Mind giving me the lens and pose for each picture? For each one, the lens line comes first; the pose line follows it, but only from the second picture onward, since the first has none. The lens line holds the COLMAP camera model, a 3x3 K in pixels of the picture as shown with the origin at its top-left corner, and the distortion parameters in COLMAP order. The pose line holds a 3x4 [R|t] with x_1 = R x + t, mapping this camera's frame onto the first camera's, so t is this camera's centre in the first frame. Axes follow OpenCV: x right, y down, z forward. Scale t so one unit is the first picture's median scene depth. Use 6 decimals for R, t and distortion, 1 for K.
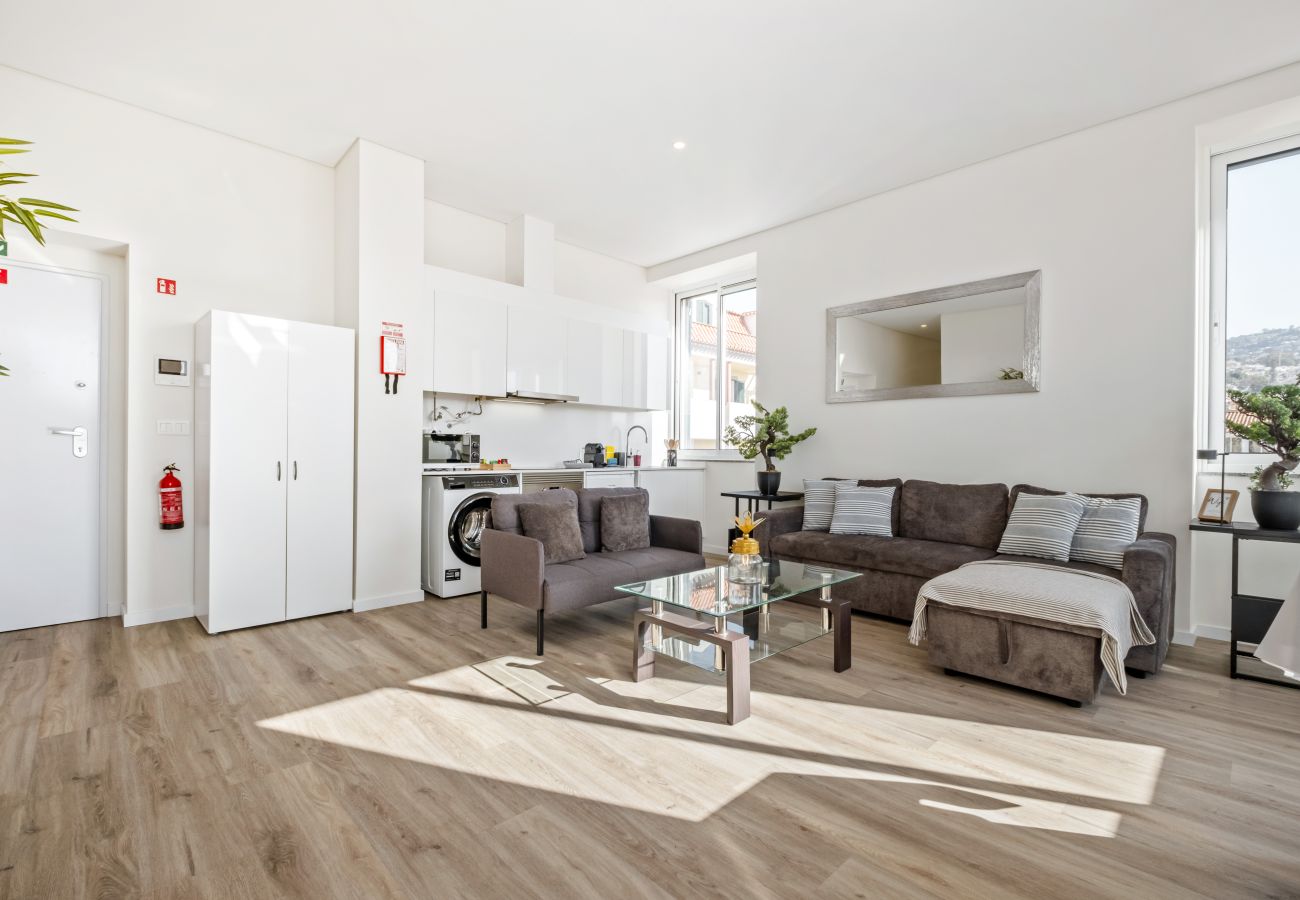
lens RADIAL K [[592.3, 0, 650.0], [0, 592.3, 450.0], [0, 0, 1]] dist [0.001688, -0.000028]
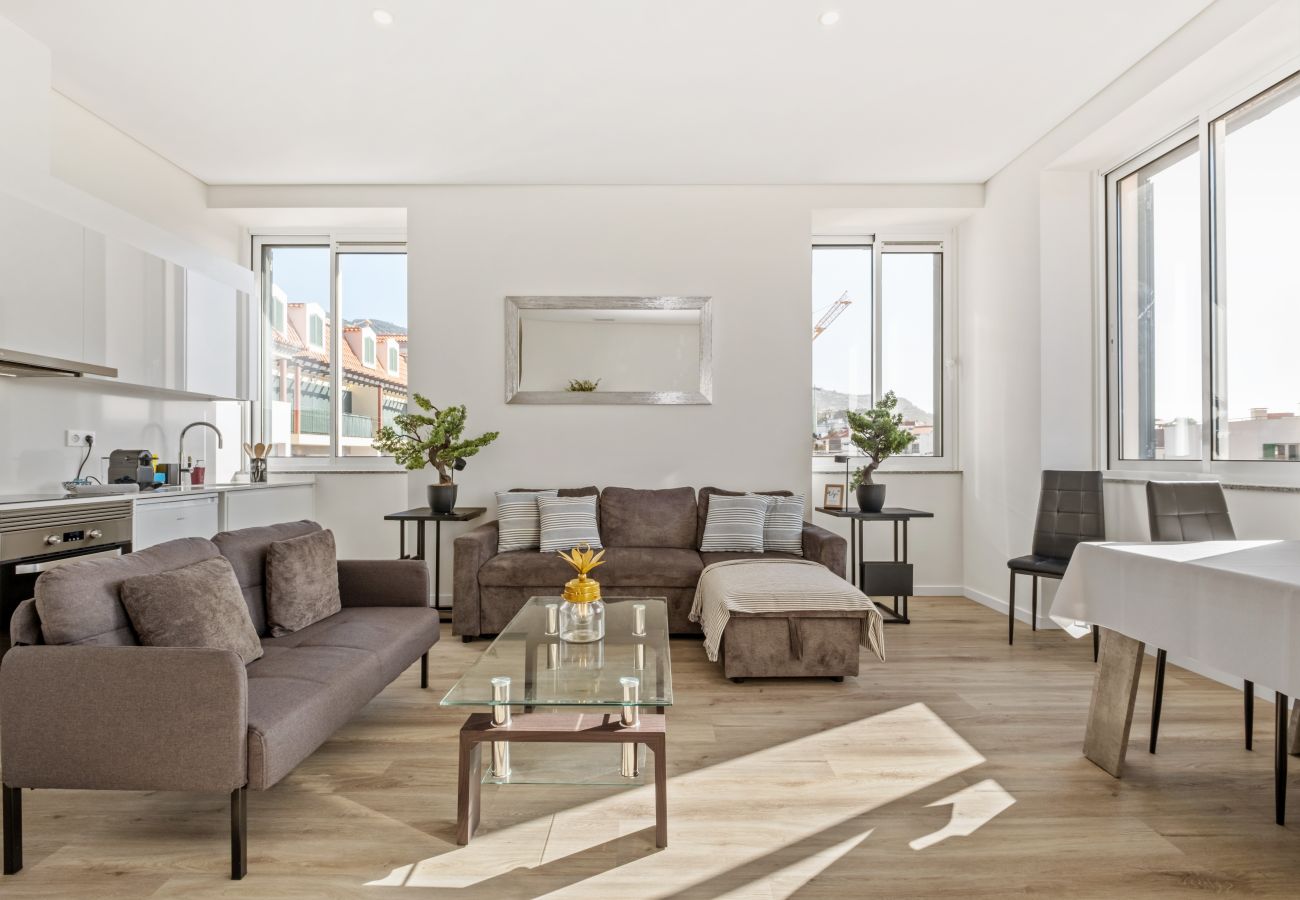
lens RADIAL K [[586.6, 0, 650.0], [0, 586.6, 450.0], [0, 0, 1]] dist [0.003676, -0.000630]
pose [[0.693639, -0.003218, 0.720316, -0.231486], [0.006651, 0.999976, -0.001937, -0.009399], [-0.720292, 0.006135, 0.693644, 0.309960]]
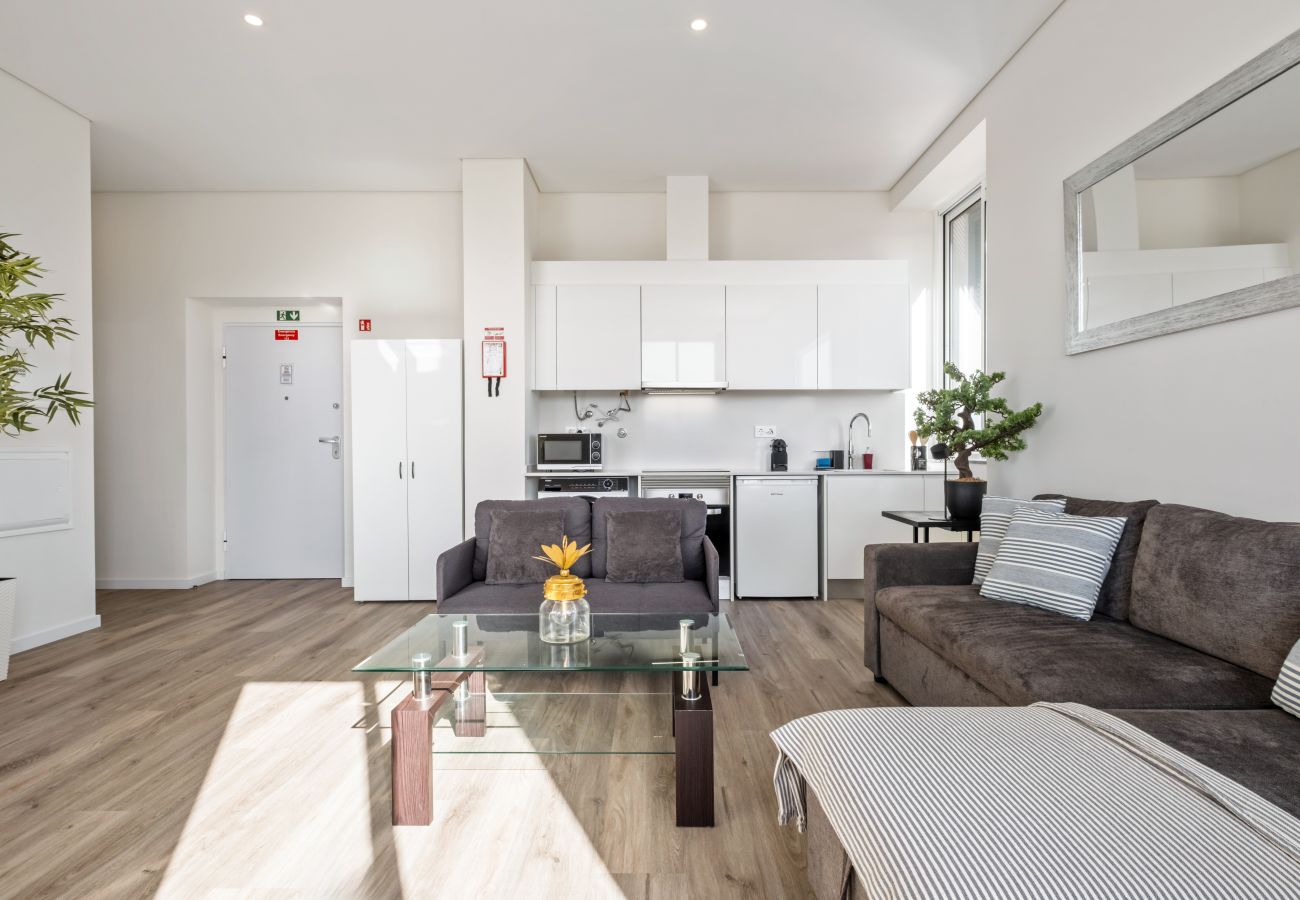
lens RADIAL K [[654.1, 0, 646.7], [0, 654.1, 452.5], [0, 0, 1]] dist [-0.000549, 0.000483]
pose [[0.715206, -0.008071, -0.698867, 0.562543], [0.013082, 0.999913, 0.001840, 0.003533], [0.698791, -0.010459, 0.715250, 0.387206]]
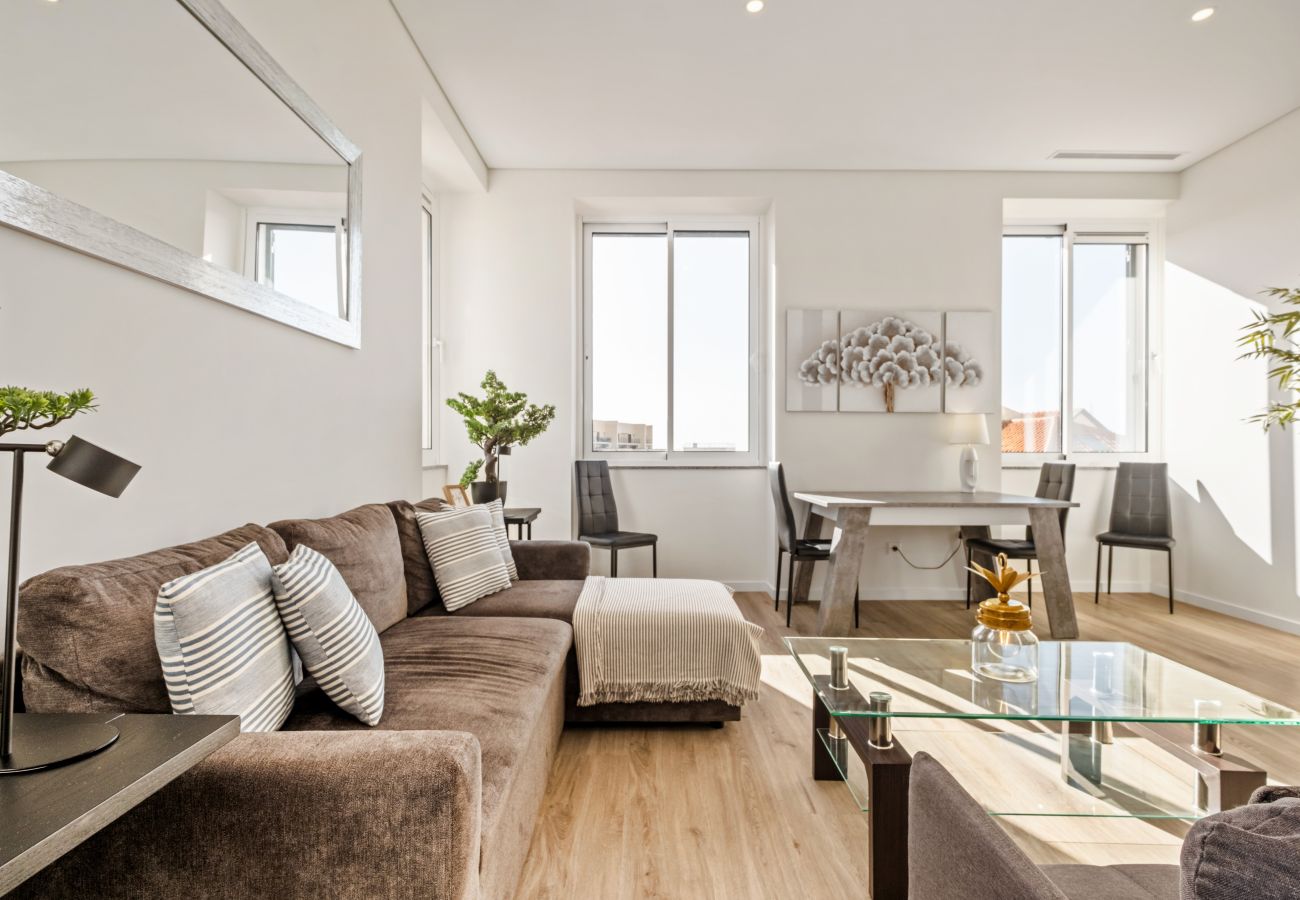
lens RADIAL K [[625.5, 0, 646.4], [0, 625.5, 454.1], [0, 0, 1]] dist [-0.000190, -0.002211]
pose [[-0.713678, -0.014093, 0.700332, -0.011426], [-0.010418, 0.999901, 0.009505, 0.000325], [-0.700396, -0.000512, -0.713754, 1.250095]]
